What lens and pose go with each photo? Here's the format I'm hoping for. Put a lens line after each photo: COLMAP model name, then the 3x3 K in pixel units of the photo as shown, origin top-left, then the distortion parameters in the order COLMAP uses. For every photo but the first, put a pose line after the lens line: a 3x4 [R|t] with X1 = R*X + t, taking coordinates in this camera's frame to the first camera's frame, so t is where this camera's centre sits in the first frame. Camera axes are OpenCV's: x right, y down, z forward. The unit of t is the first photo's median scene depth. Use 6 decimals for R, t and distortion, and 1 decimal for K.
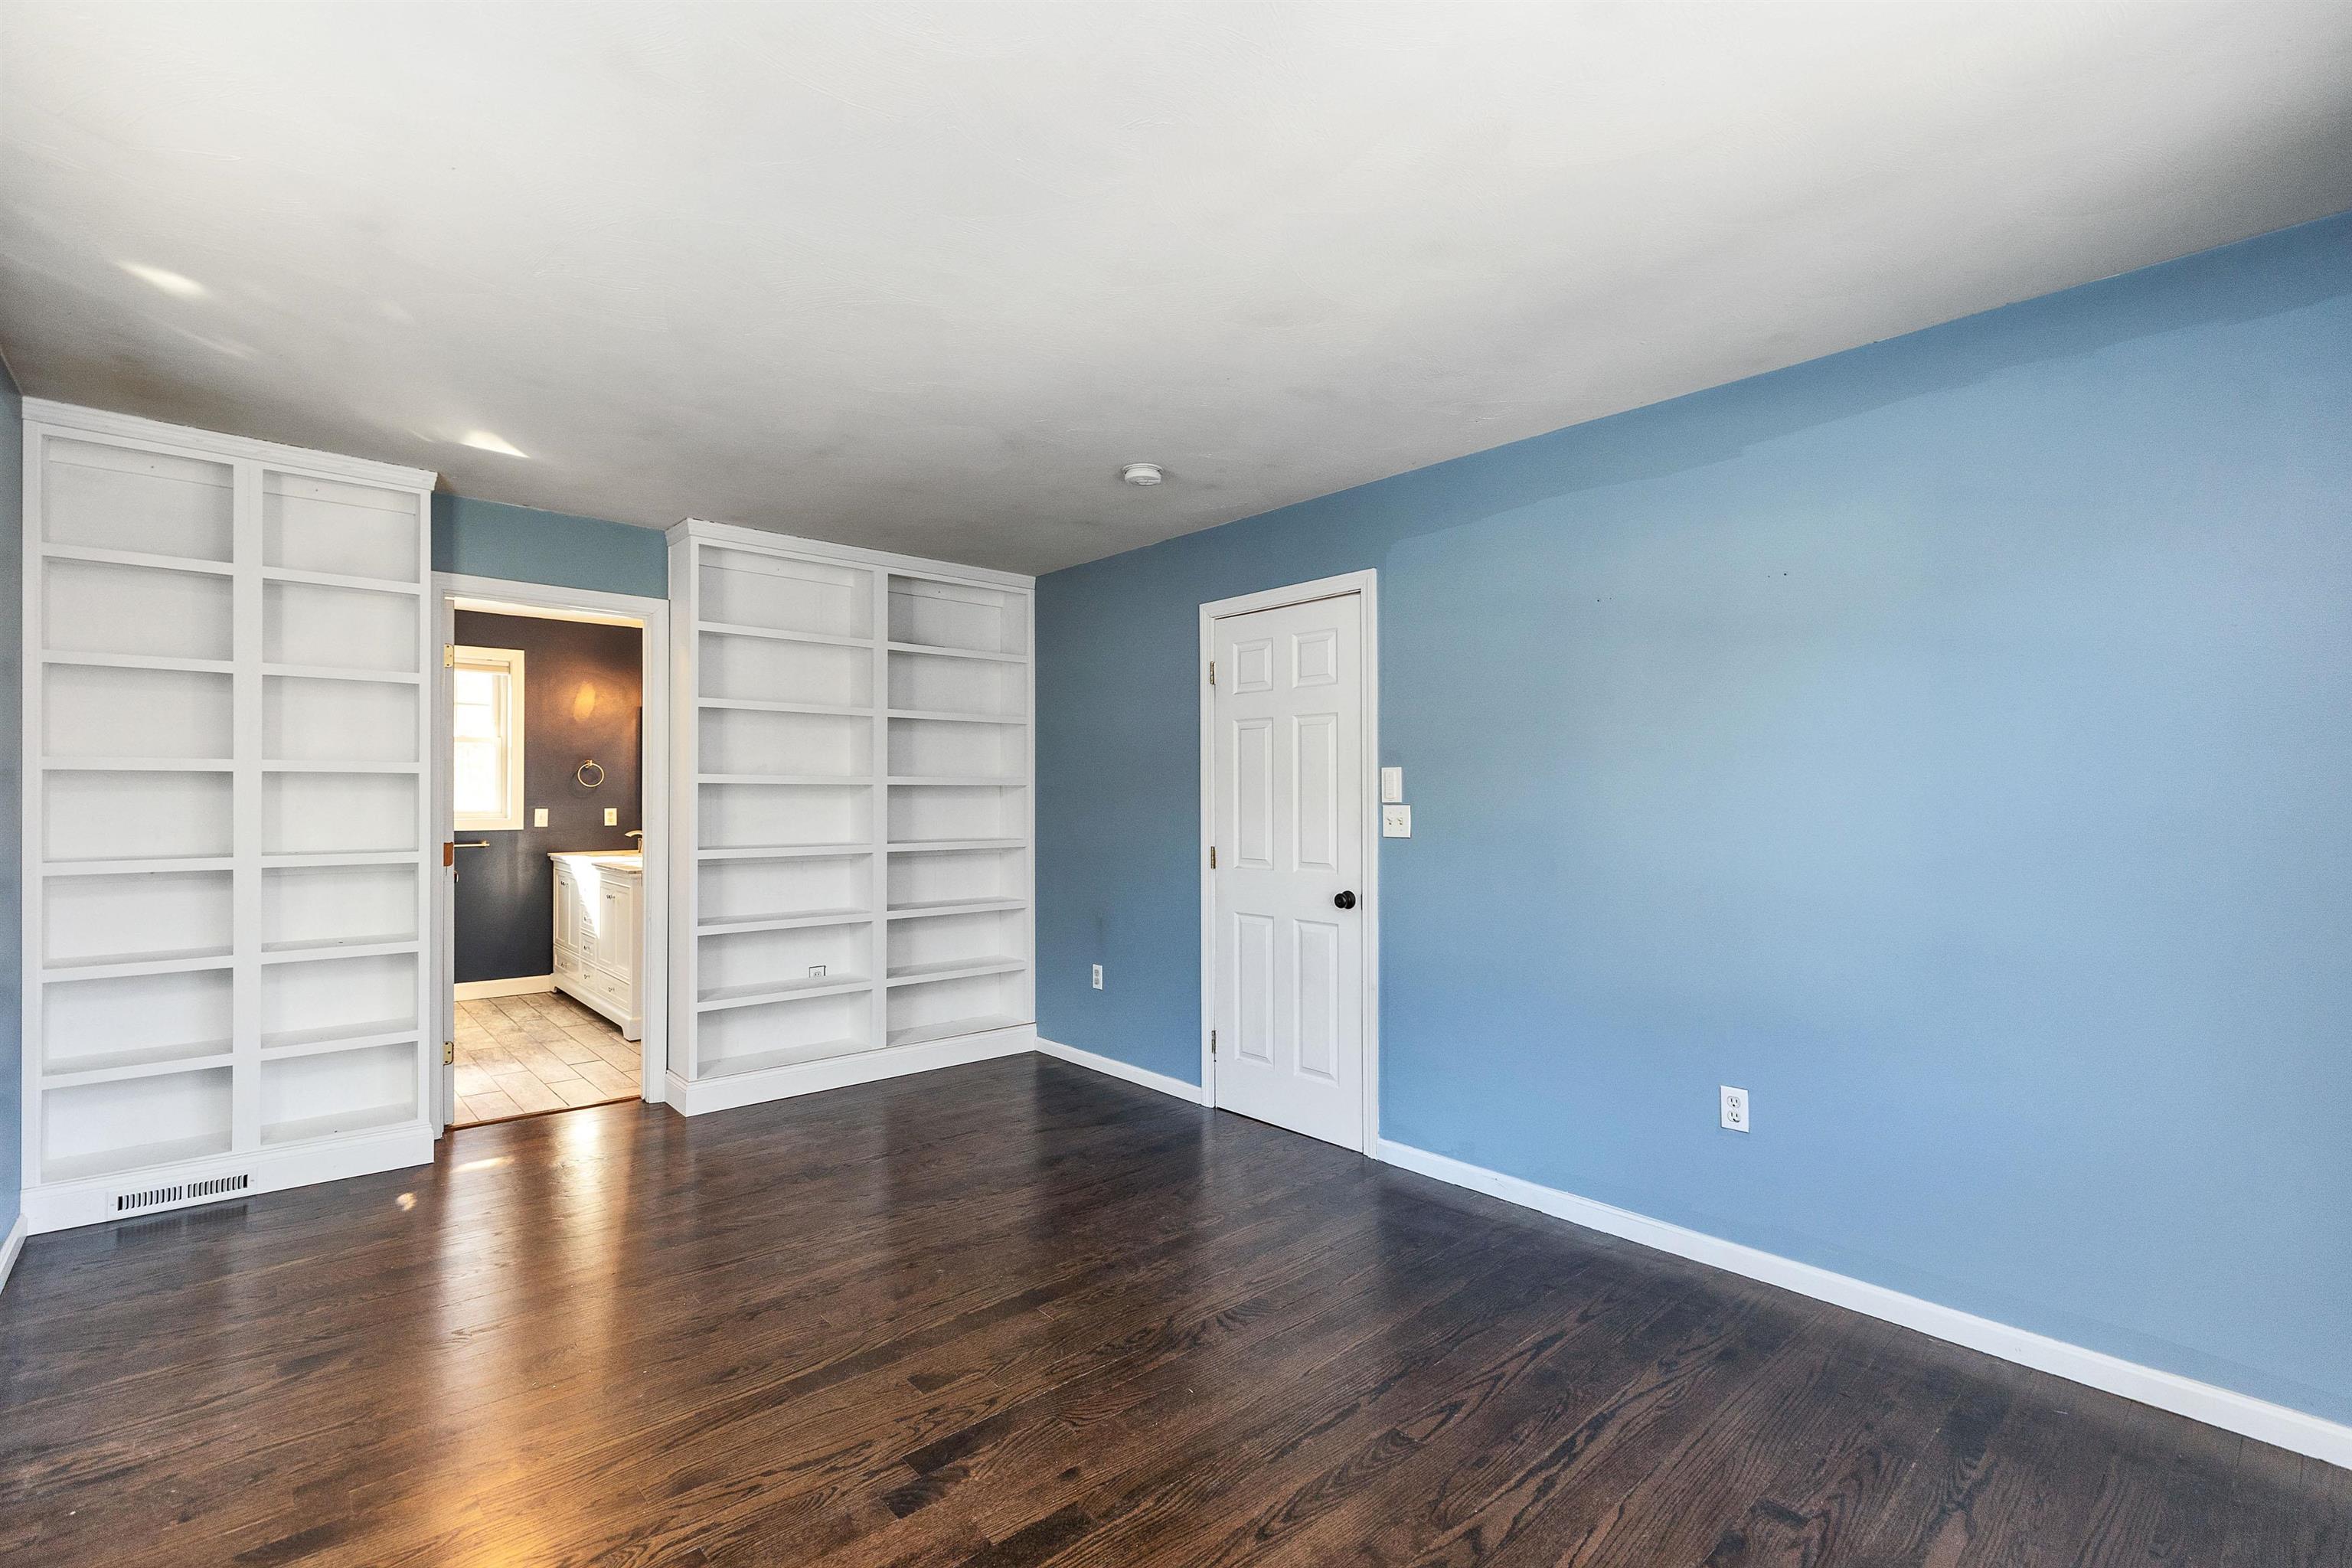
lens RADIAL K [[1054.7, 0, 1177.9], [0, 1054.7, 798.6], [0, 0, 1]] dist [0.004640, 0.000853]
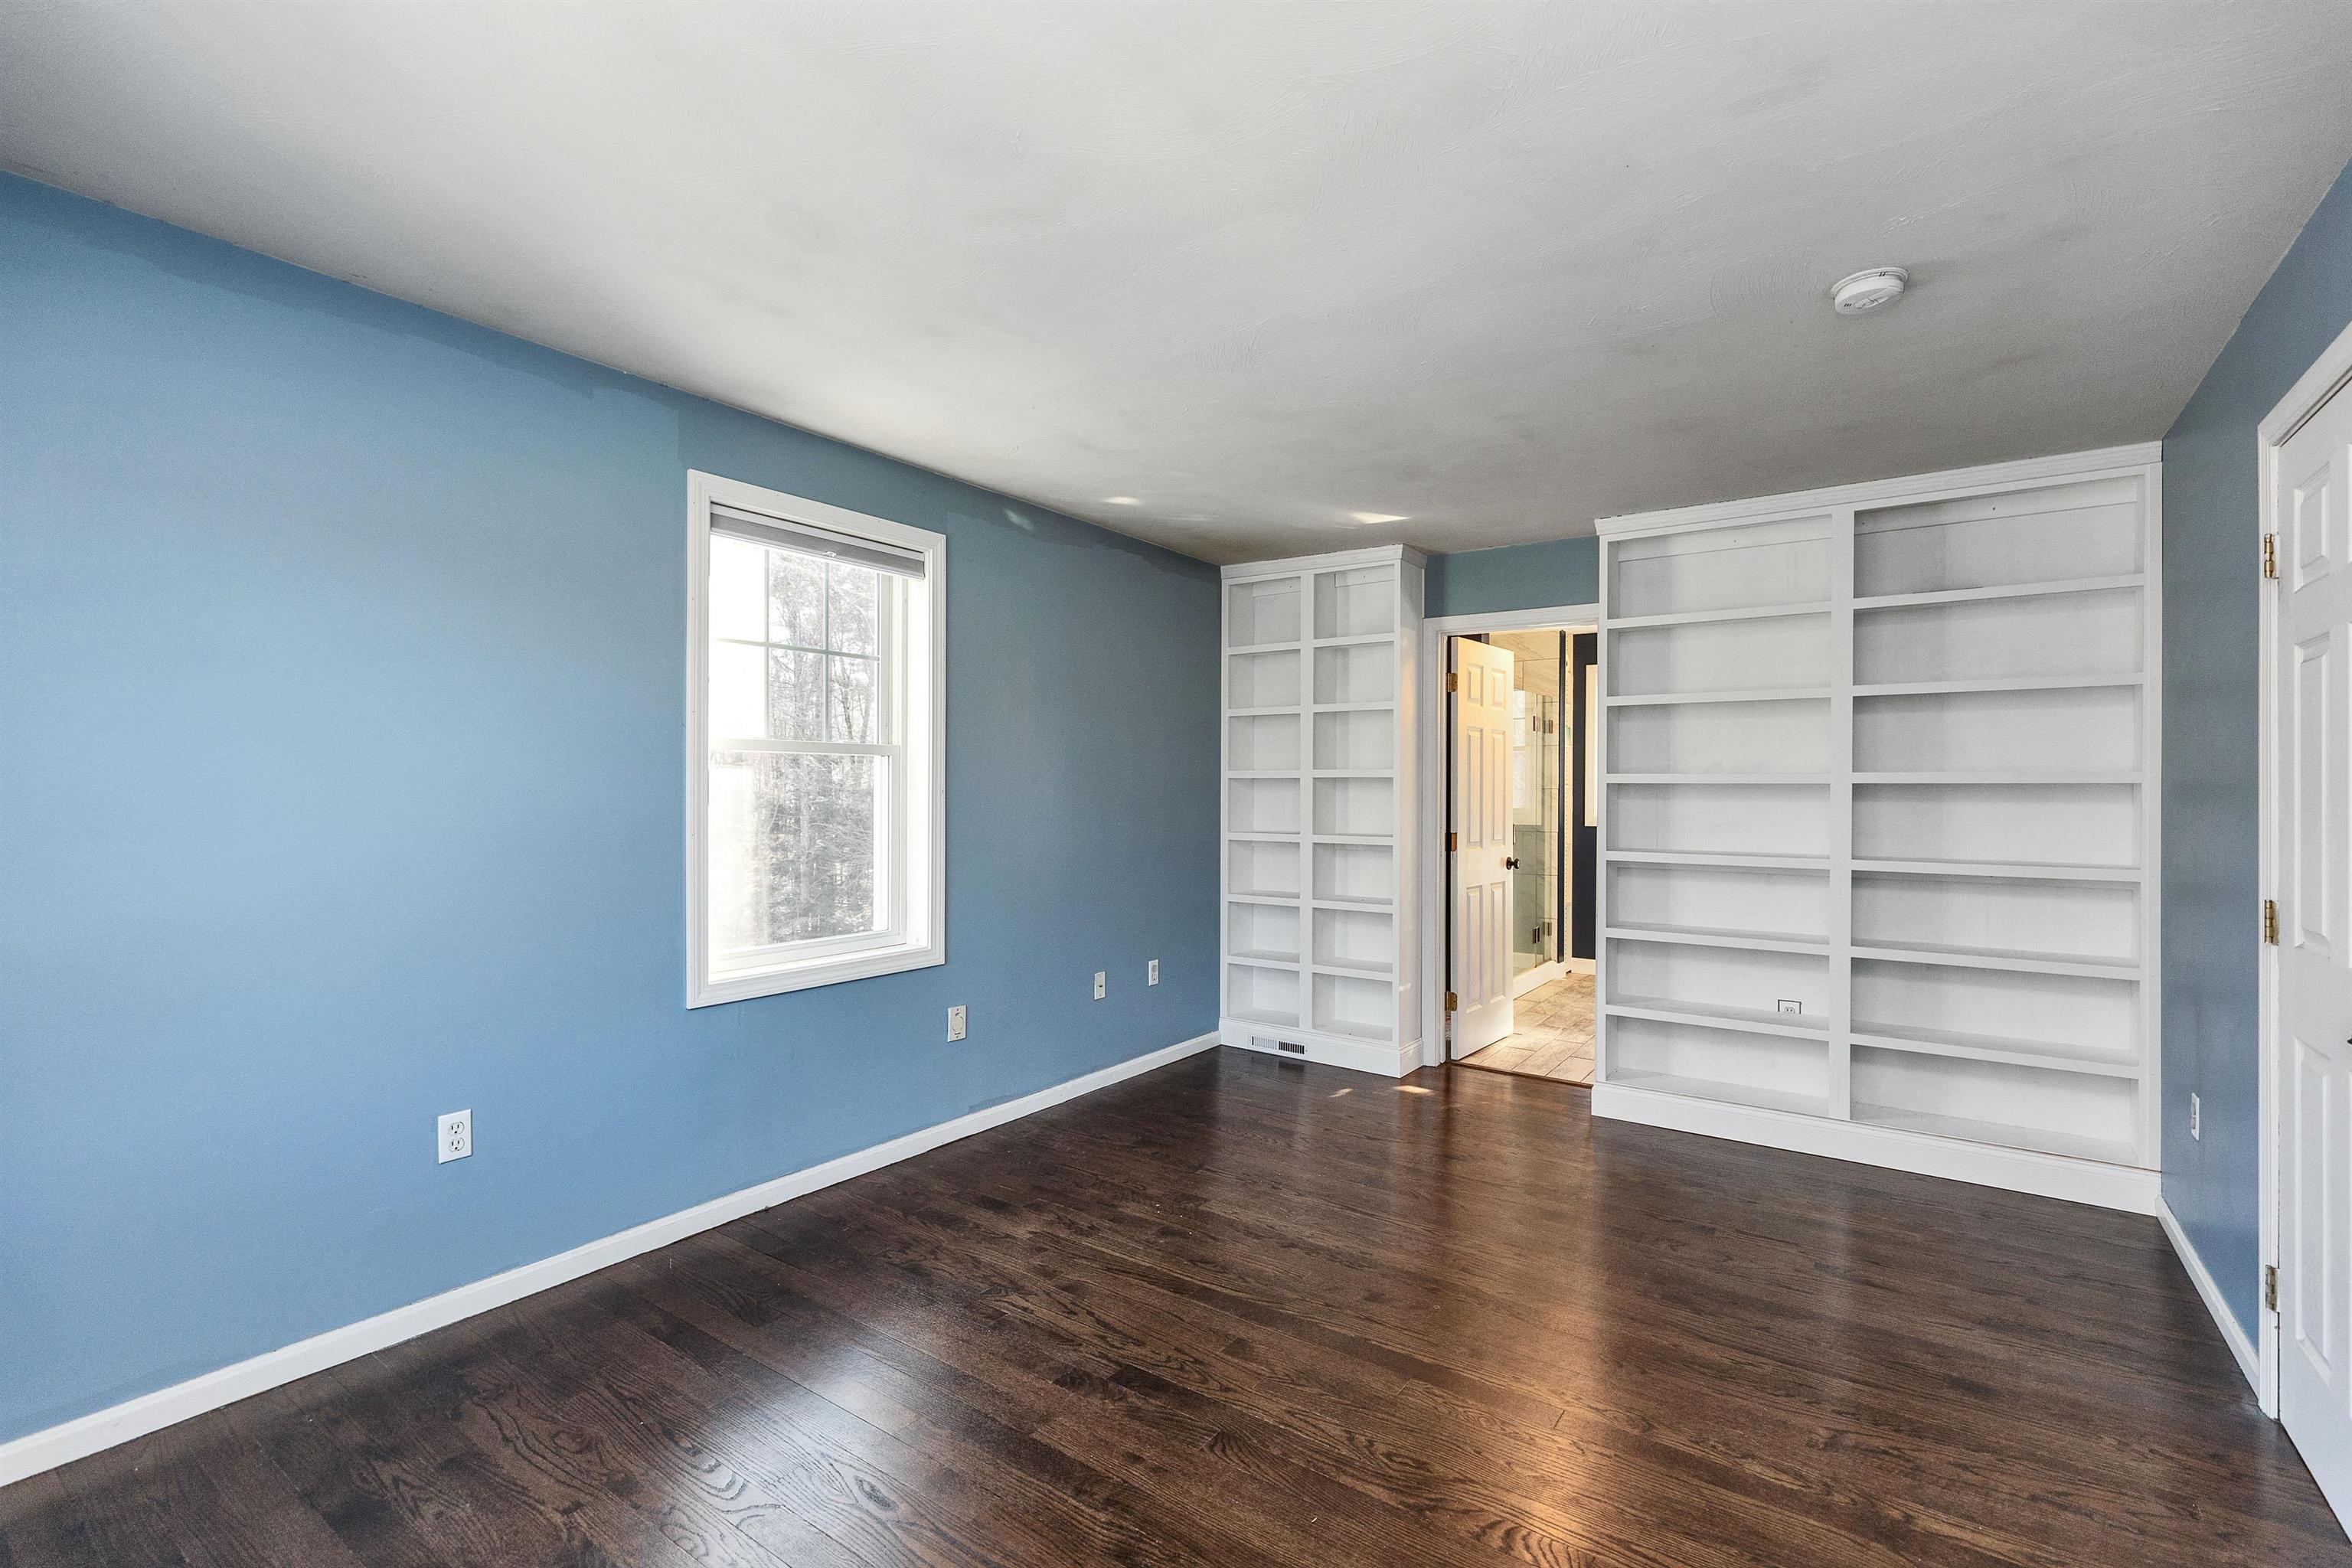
lens RADIAL K [[1054.7, 0, 1174.5], [0, 1054.7, 788.7], [0, 0, 1]] dist [0.004640, 0.000853]
pose [[0.214771, -0.007083, -0.976639, 0.474702], [-0.011626, 0.999884, -0.009808, 0.005662], [0.976595, 0.013461, 0.214664, 0.432305]]
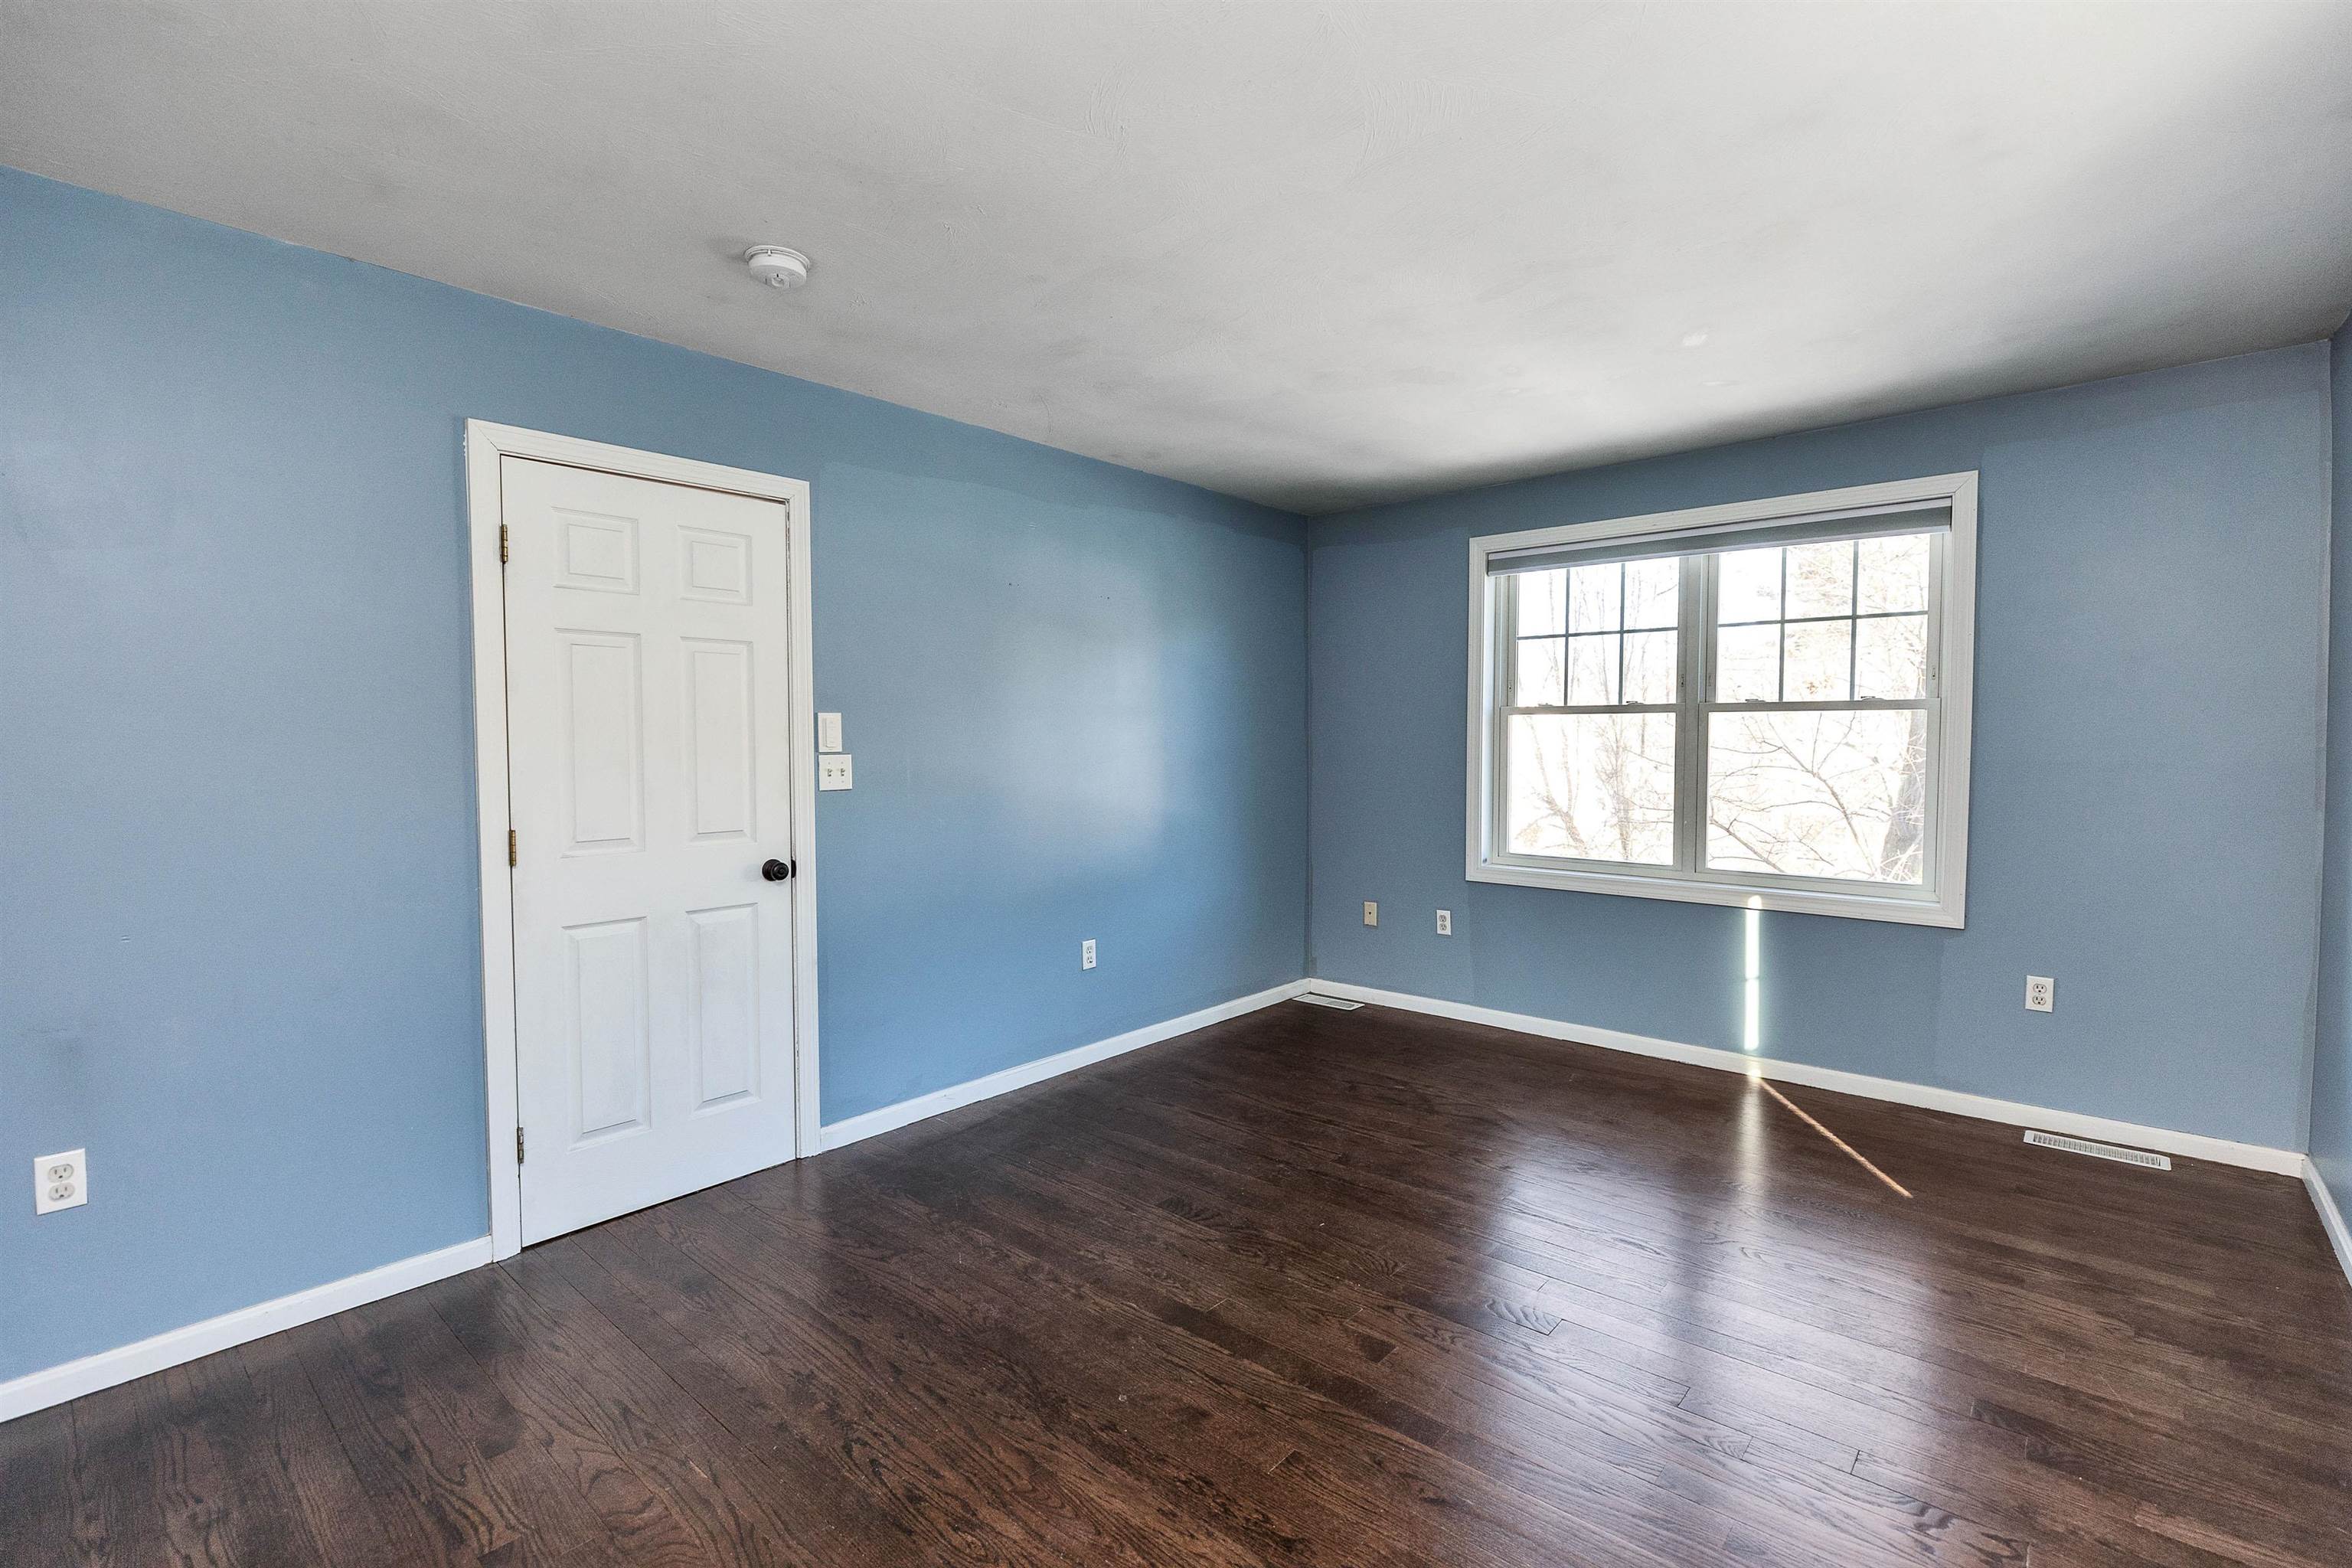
lens RADIAL K [[1054.7, 0, 1170.2], [0, 1054.7, 783.3], [0, 0, 1]] dist [0.004640, 0.000853]
pose [[-0.108873, -0.039029, 0.993289, -0.705891], [0.011354, 0.999115, 0.040503, -0.002303], [-0.993991, 0.015687, -0.108333, 0.786297]]
